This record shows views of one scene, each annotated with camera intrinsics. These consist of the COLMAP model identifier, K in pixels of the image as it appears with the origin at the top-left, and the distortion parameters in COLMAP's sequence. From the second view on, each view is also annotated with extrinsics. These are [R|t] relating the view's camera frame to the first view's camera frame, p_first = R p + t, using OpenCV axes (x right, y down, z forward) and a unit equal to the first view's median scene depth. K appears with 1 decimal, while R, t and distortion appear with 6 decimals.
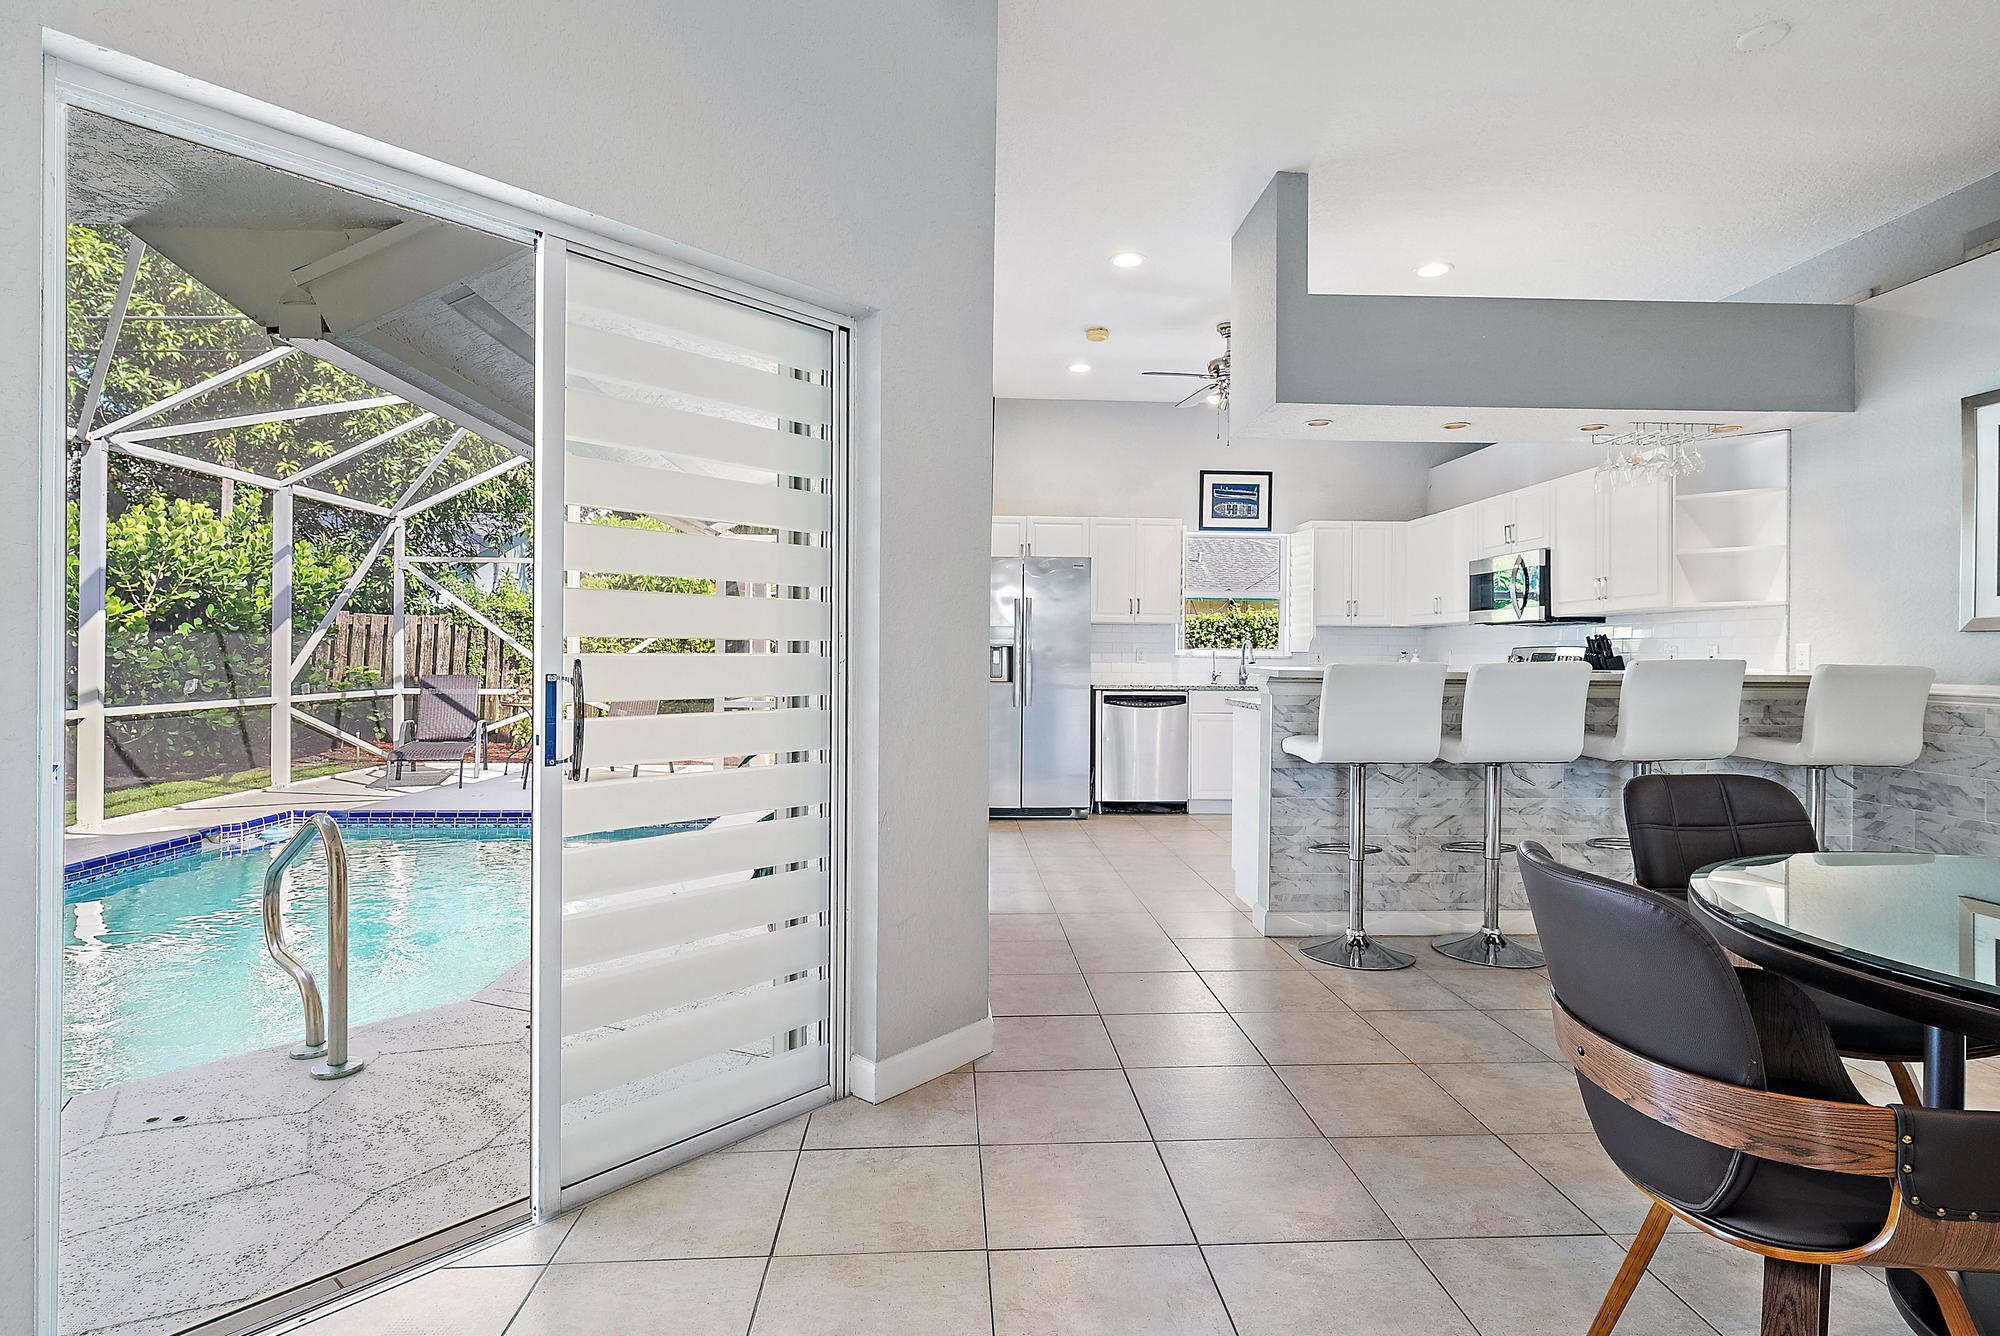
lens RADIAL K [[1001.1, 0, 998.7], [0, 1001.1, 654.4], [0, 0, 1]] dist [0.002454, -0.000044]
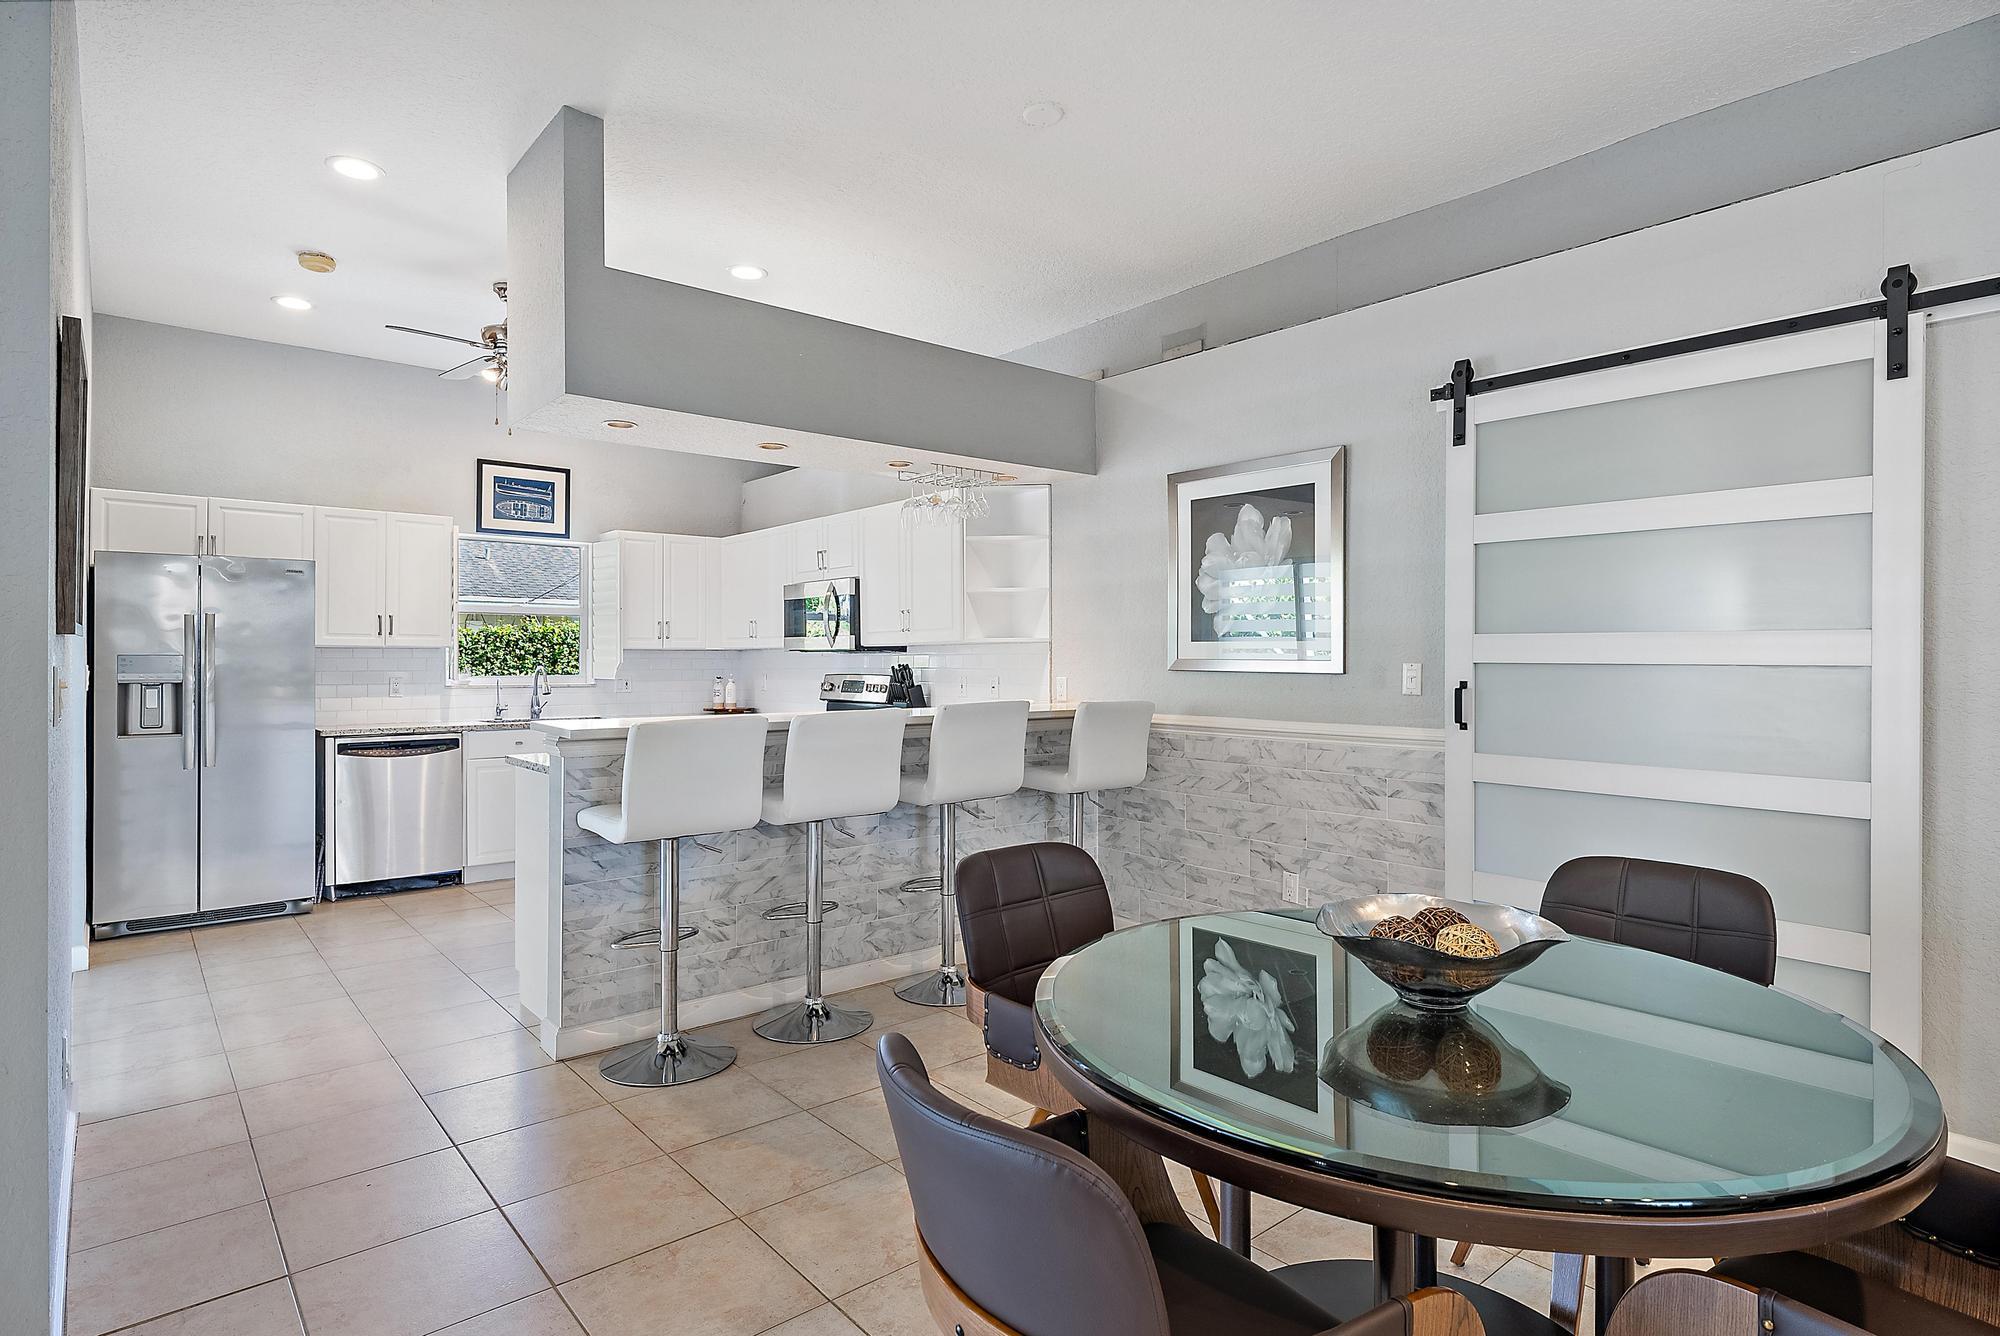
lens RADIAL K [[1045.1, 0, 1000.8], [0, 1045.1, 658.1], [0, 0, 1]] dist [0.002785, 0.000377]
pose [[0.796377, -0.007338, 0.604756, 0.034130], [0.007548, 0.999969, 0.002193, -0.028098], [-0.604753, 0.002818, 0.796408, 0.090147]]
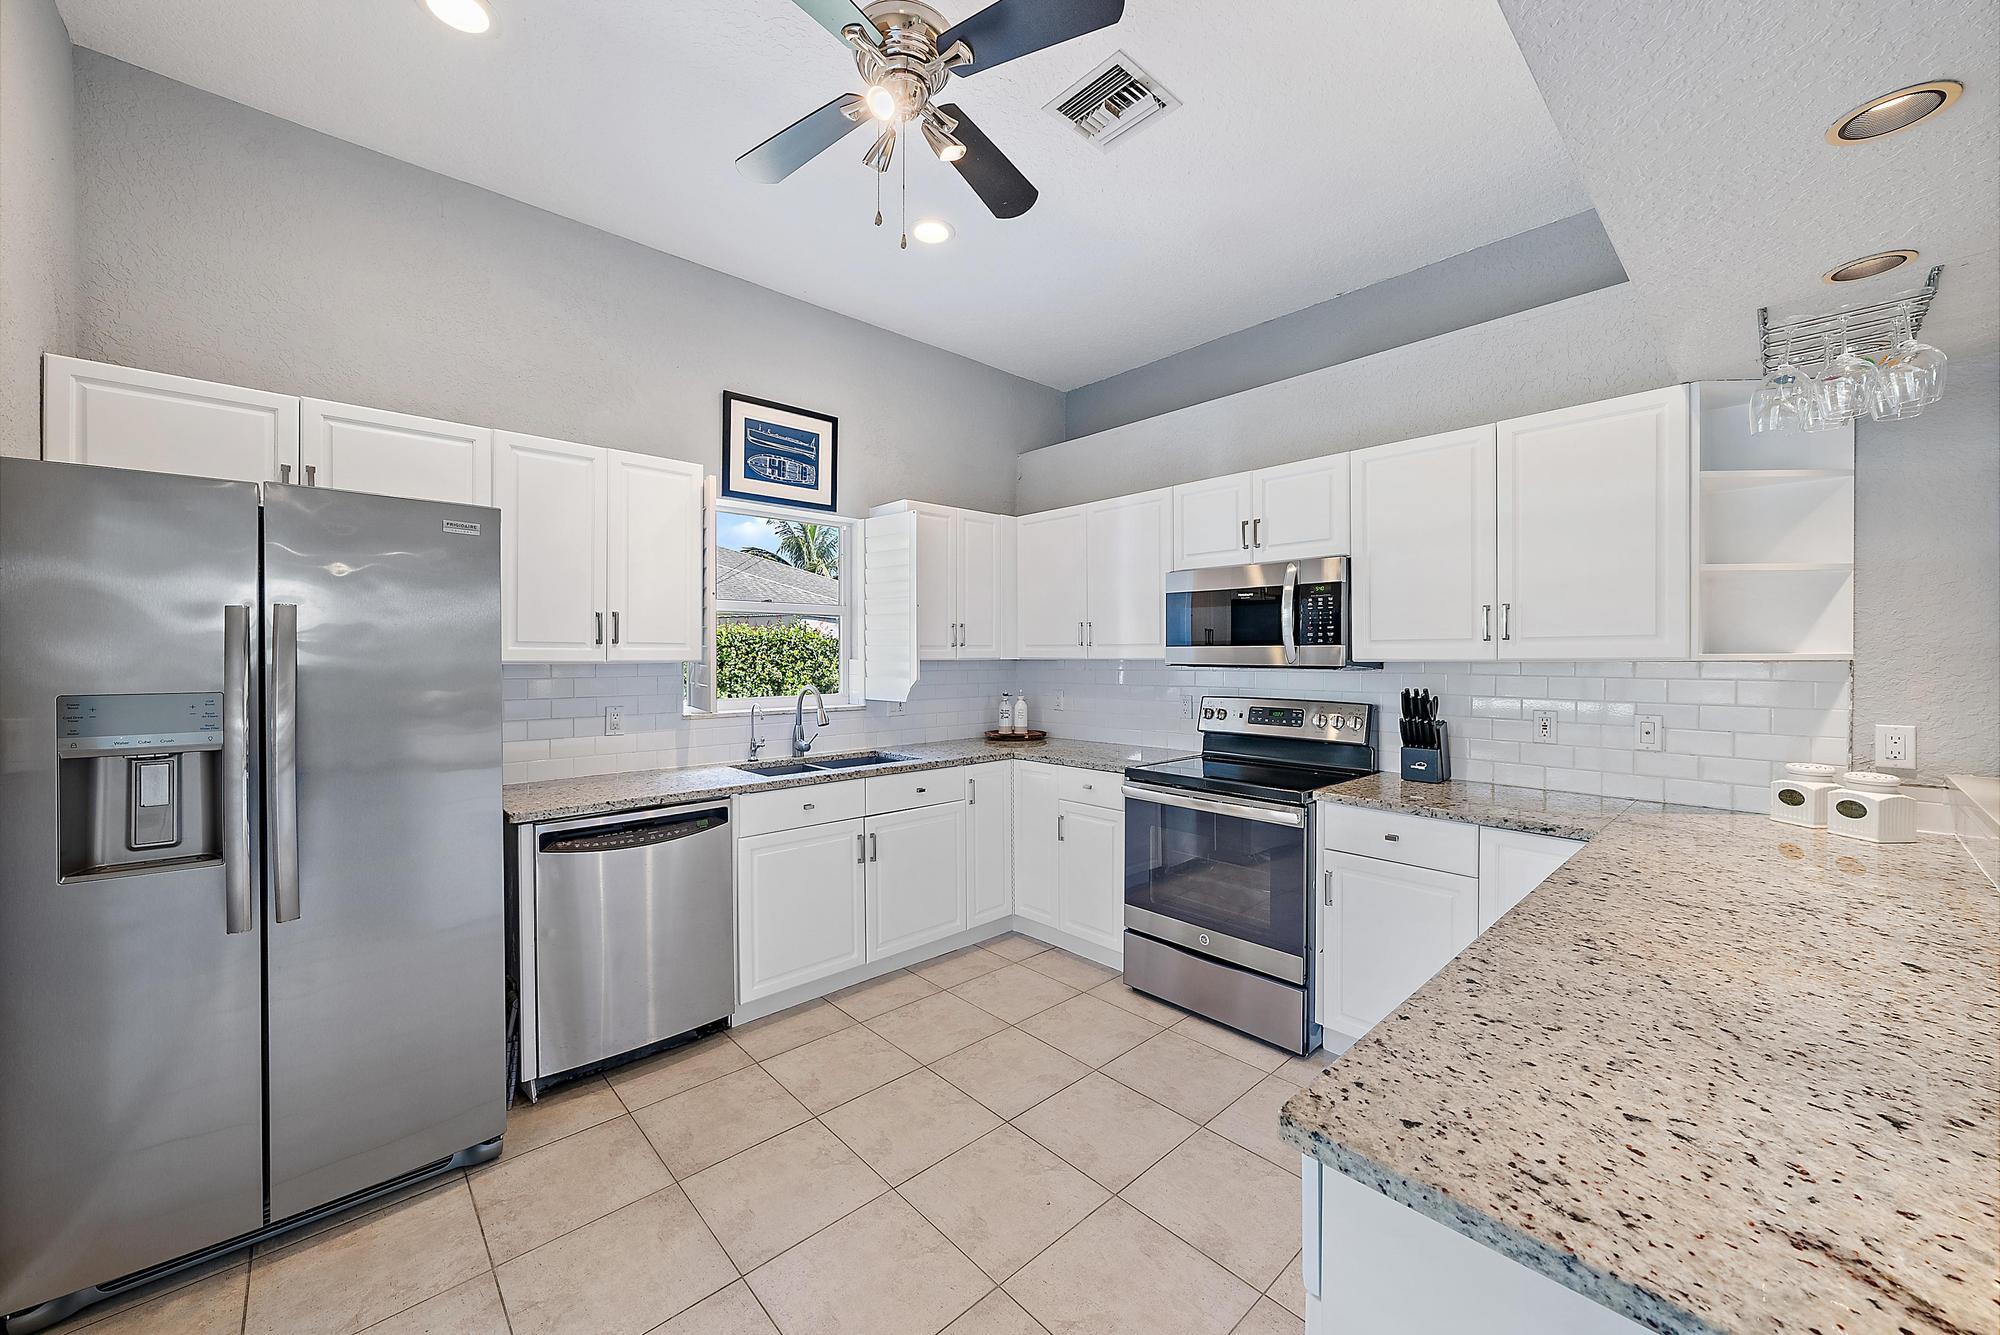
lens RADIAL K [[747.9, 0, 1003.7], [0, 747.9, 659.5], [0, 0, 1]] dist [-0.001724, 0.000007]
pose [[0.770057, -0.014411, 0.637812, 0.069857], [0.007223, 0.999878, 0.013870, -0.049324], [-0.637934, -0.006074, 0.770067, 0.802715]]
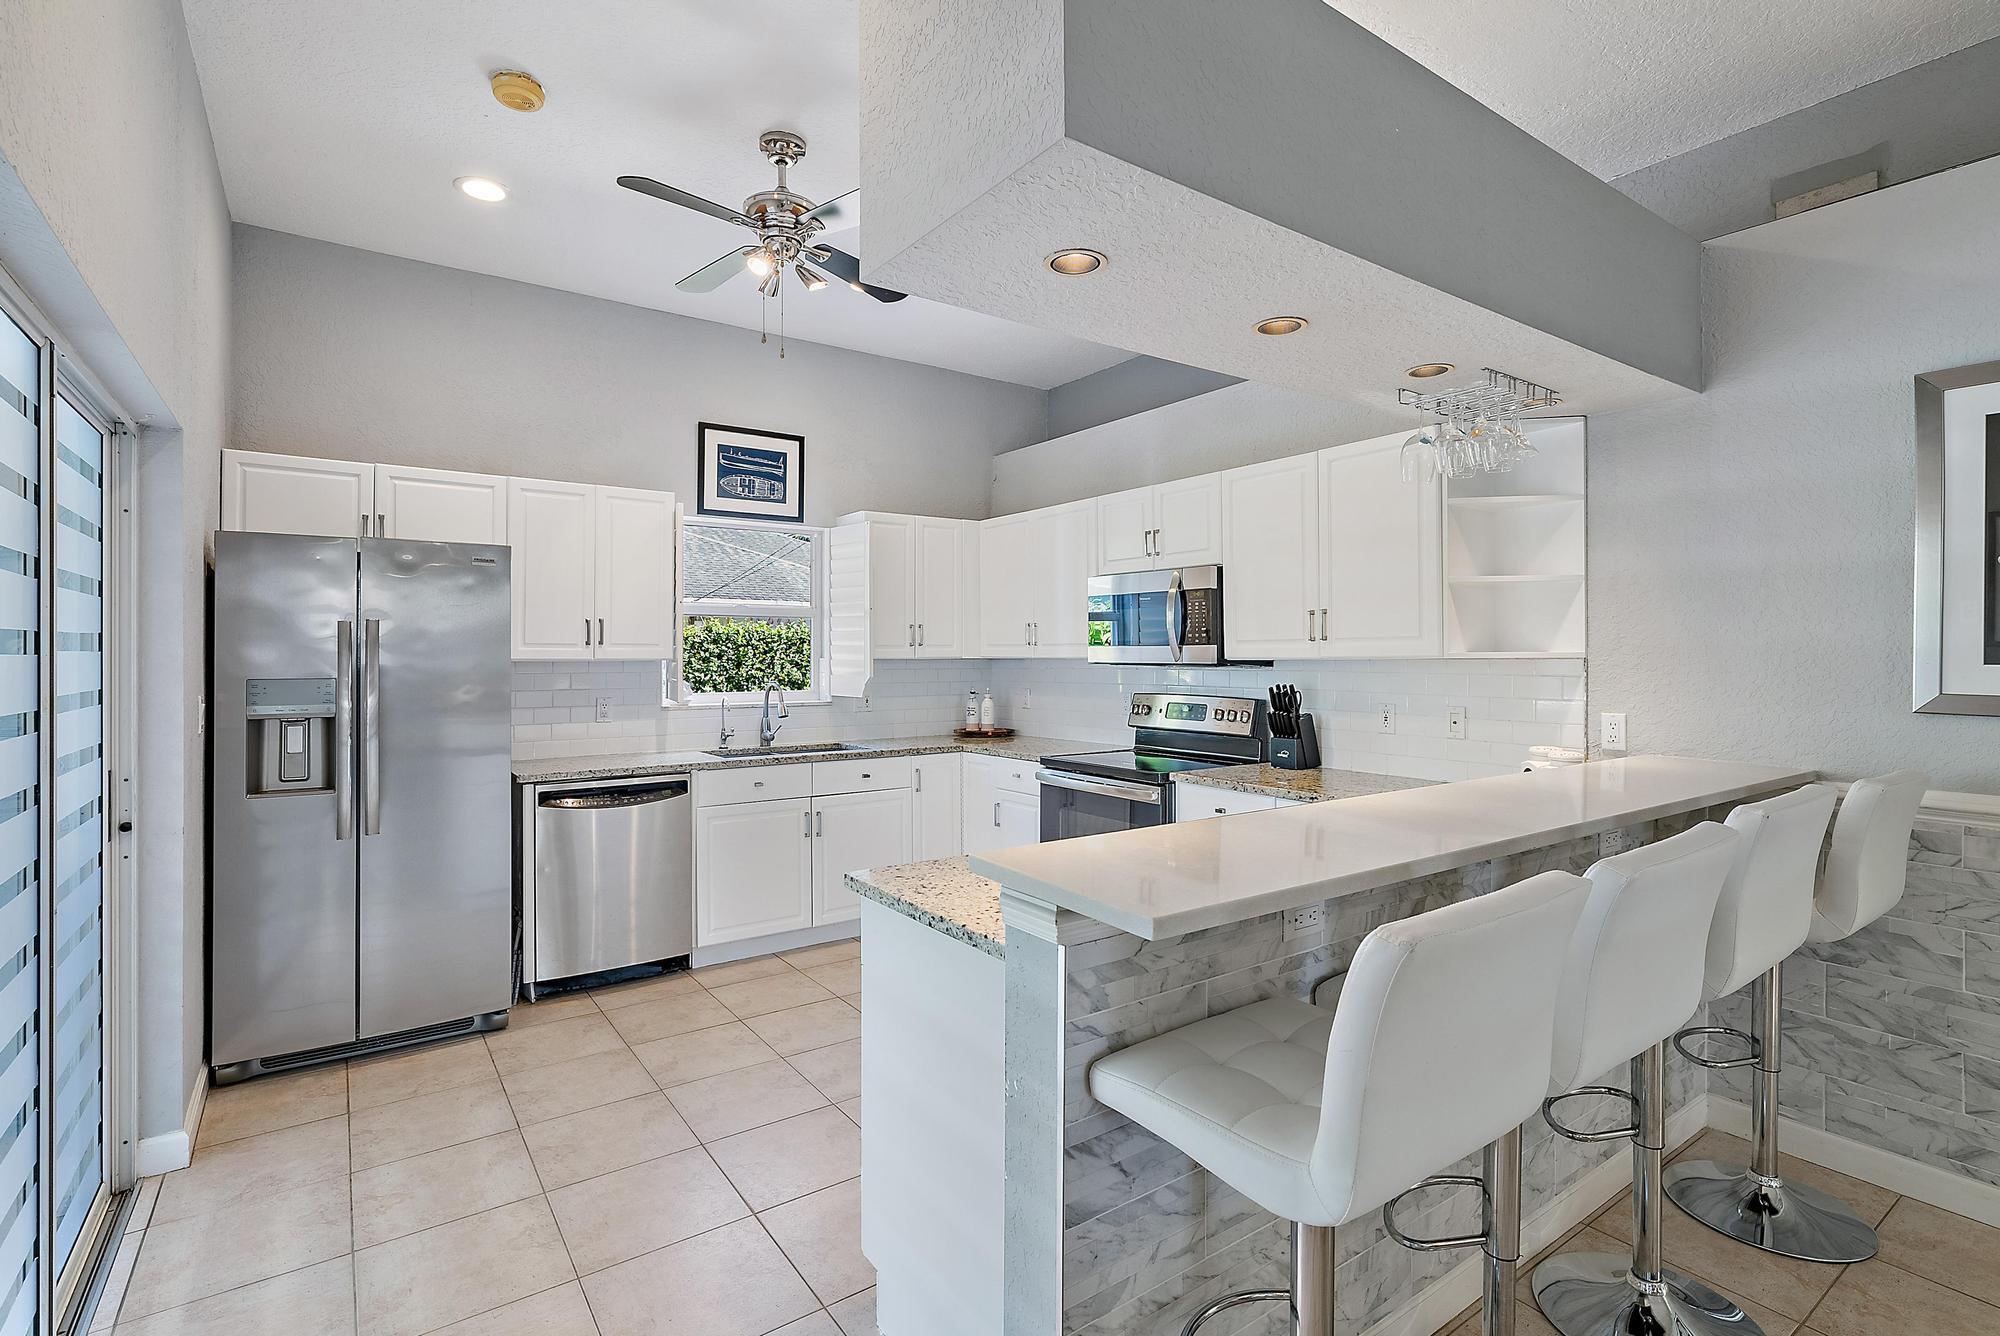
lens RADIAL K [[941.2, 0, 1000.3], [0, 941.2, 649.0], [0, 0, 1]] dist [0.001652, 0.000242]
pose [[0.845292, -0.007305, 0.534255, 0.054302], [0.008356, 0.999965, 0.000451, -0.048965], [-0.534240, 0.004083, 0.845323, 0.533710]]
